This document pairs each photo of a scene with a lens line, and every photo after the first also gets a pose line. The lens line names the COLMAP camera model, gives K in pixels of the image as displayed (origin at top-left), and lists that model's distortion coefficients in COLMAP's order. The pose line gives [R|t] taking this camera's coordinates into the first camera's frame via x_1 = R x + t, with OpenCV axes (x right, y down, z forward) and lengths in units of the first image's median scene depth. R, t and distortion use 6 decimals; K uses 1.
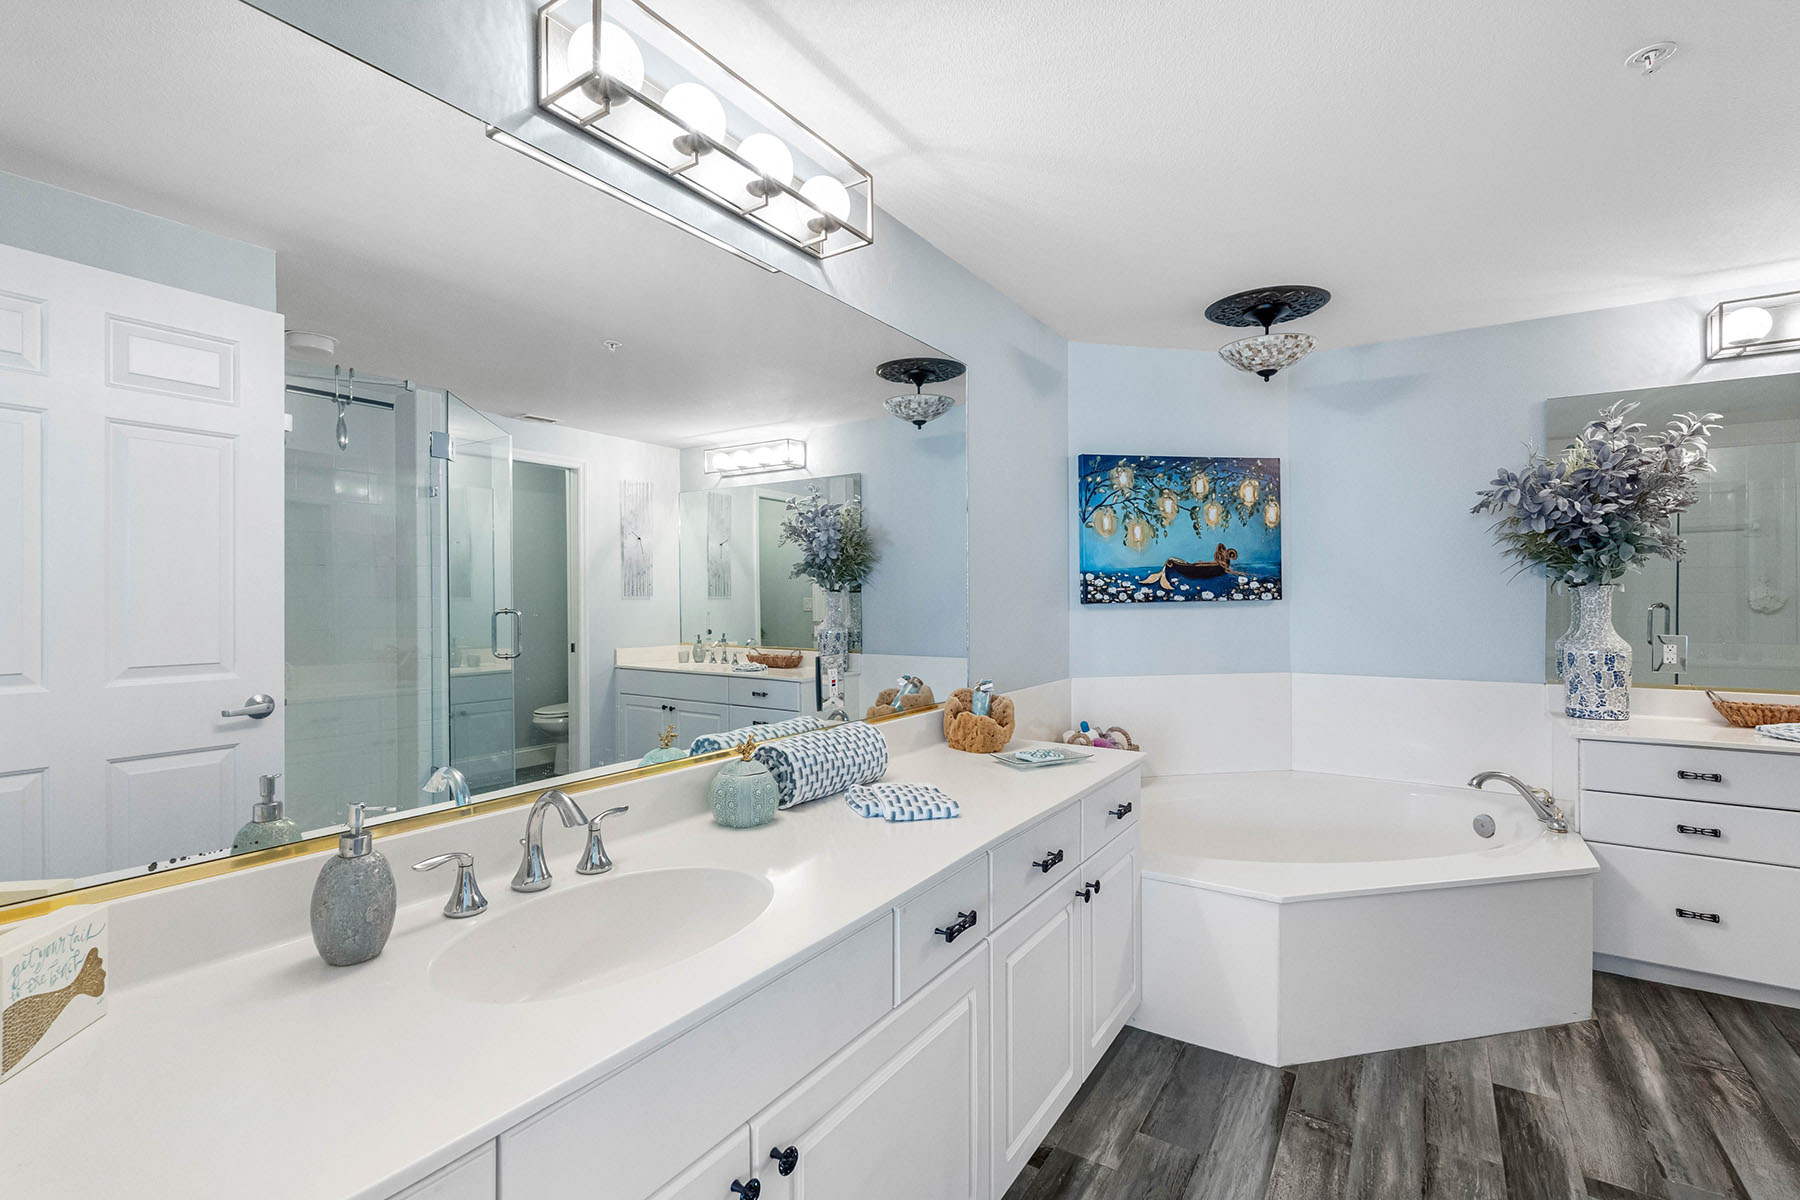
lens RADIAL K [[814.1, 0, 906.1], [0, 814.1, 605.1], [0, 0, 1]] dist [-0.004169, -0.000125]
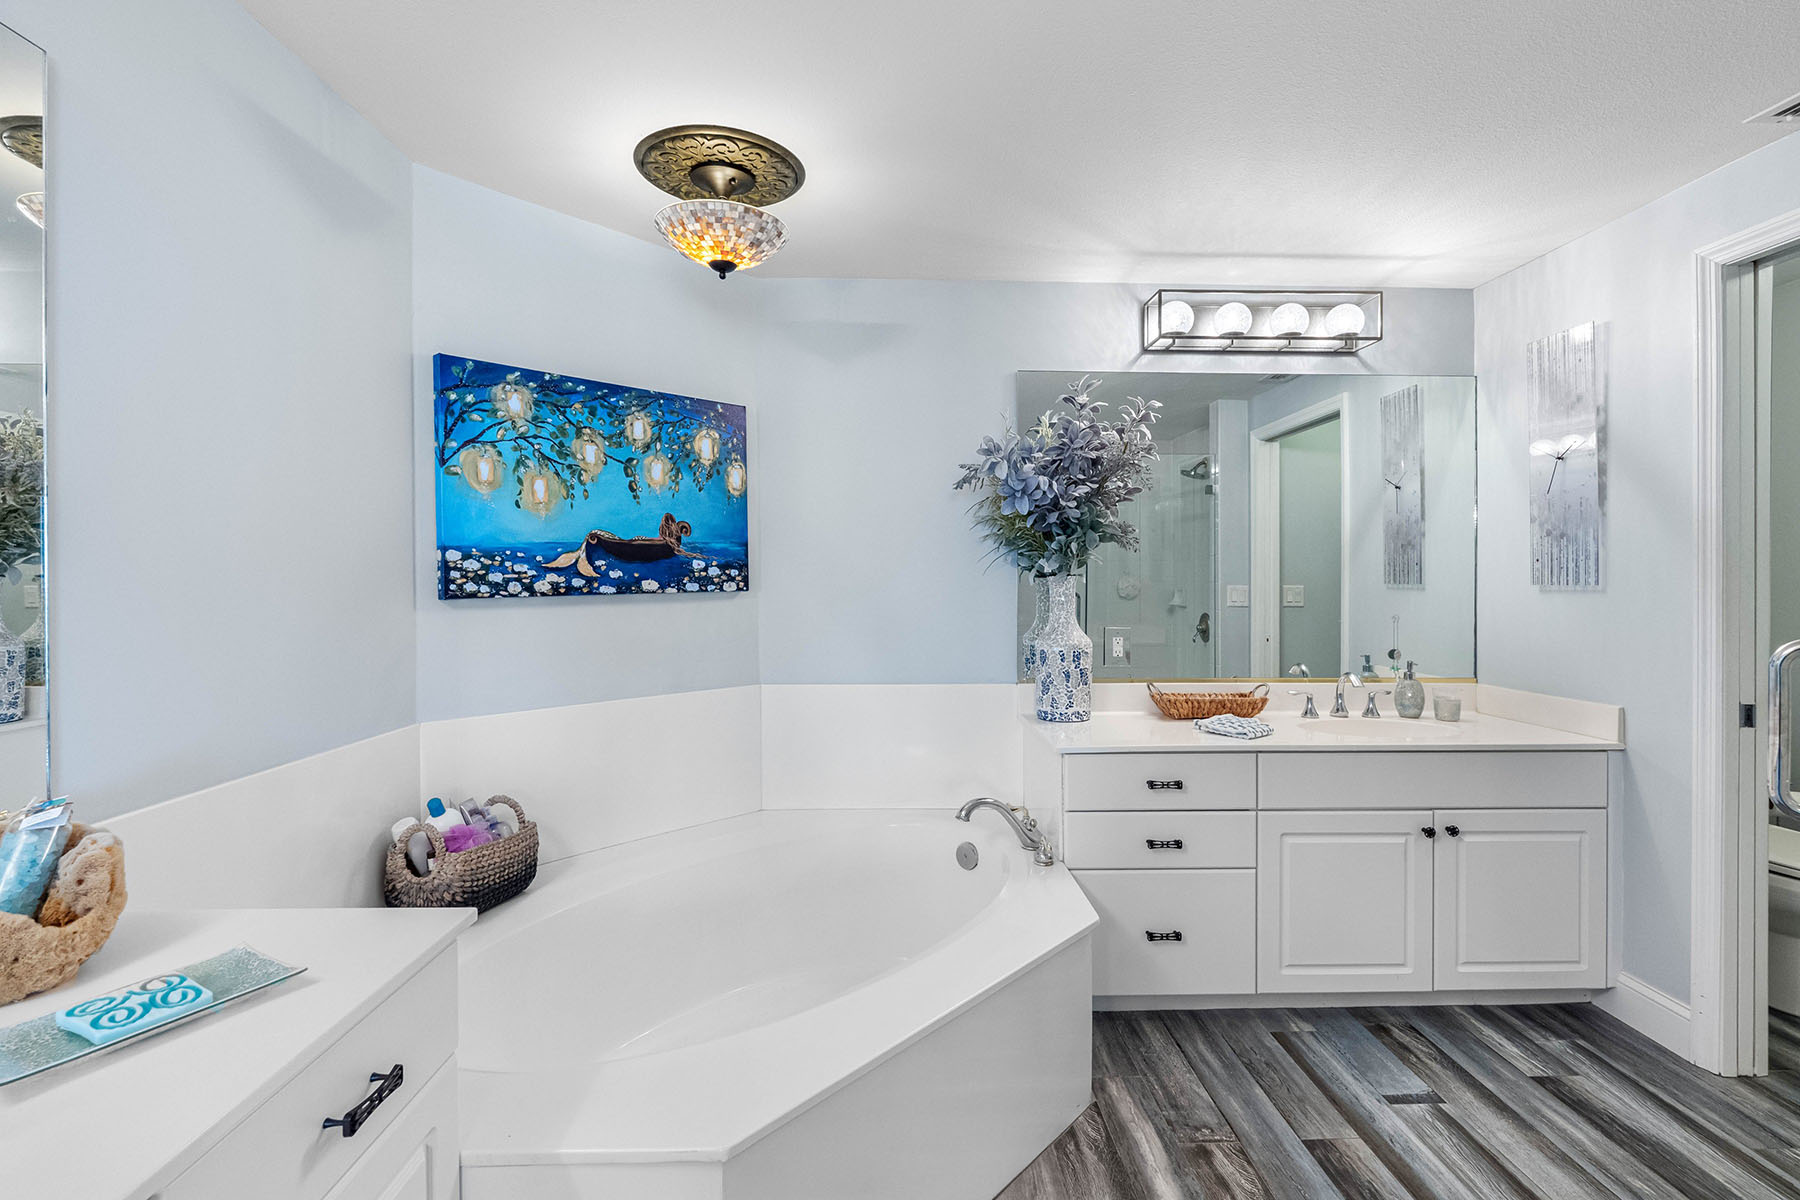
lens RADIAL K [[814.1, 0, 903.5], [0, 814.1, 588.6], [0, 0, 1]] dist [-0.004169, -0.000125]
pose [[0.824885, -0.001692, 0.565297, 0.179173], [0.002638, 0.999996, -0.000857, -0.009460], [-0.565294, 0.002198, 0.824887, 0.342562]]
